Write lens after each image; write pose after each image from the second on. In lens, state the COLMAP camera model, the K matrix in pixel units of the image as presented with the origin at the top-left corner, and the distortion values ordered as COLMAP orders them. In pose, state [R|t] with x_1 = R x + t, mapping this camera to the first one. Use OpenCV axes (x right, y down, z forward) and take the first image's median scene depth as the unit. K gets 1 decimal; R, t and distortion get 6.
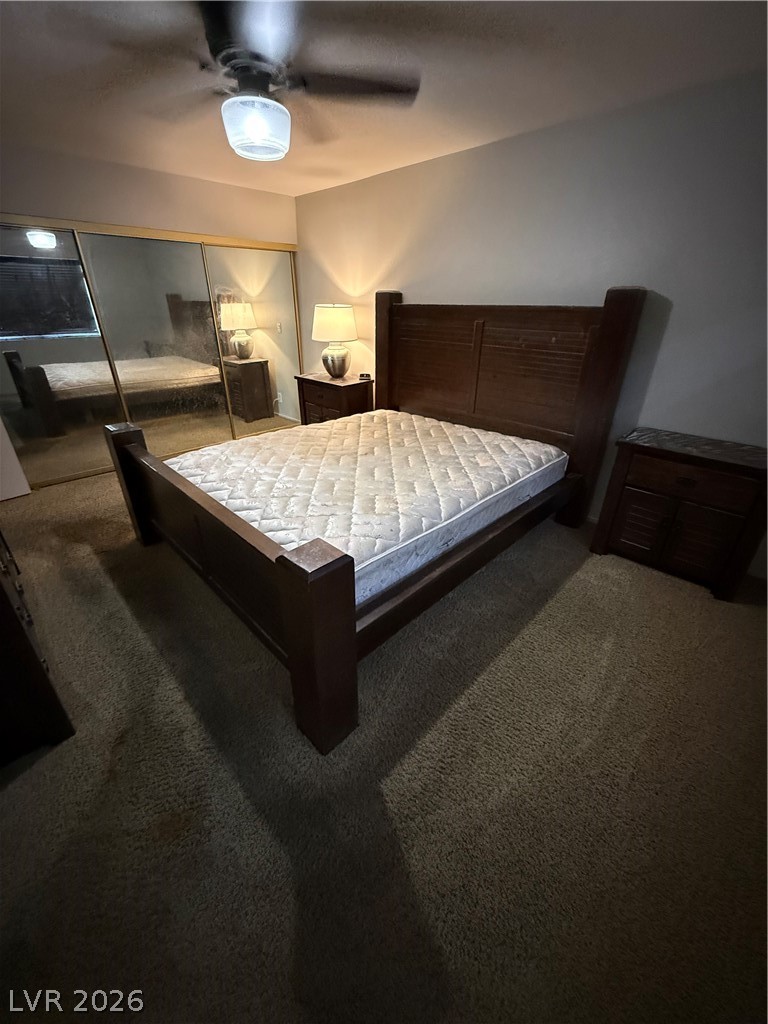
lens RADIAL K [[407.6, 0, 384.0], [0, 407.6, 512.0], [0, 0, 1]] dist [-0.001169, -0.000439]
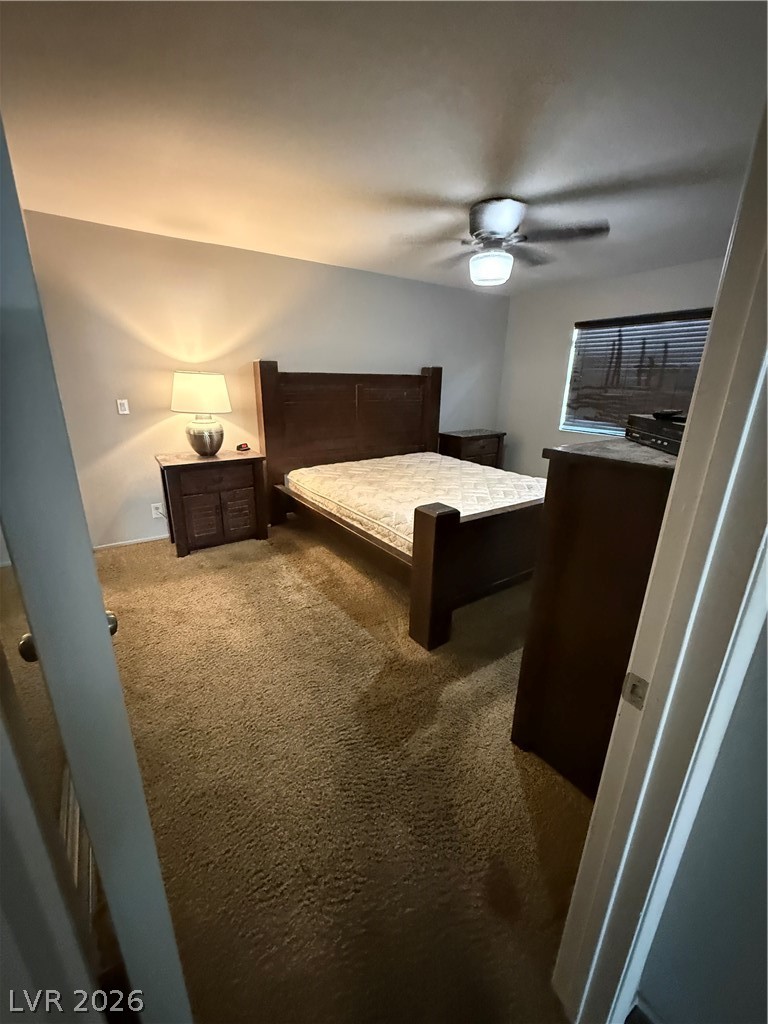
lens RADIAL K [[407.6, 0, 384.0], [0, 407.6, 512.0], [0, 0, 1]] dist [-0.001169, -0.000439]
pose [[0.192329, -0.315571, 0.929206, -1.027036], [0.432498, 0.877221, 0.208397, -0.304658], [-0.880883, 0.361799, 0.305199, 0.590224]]
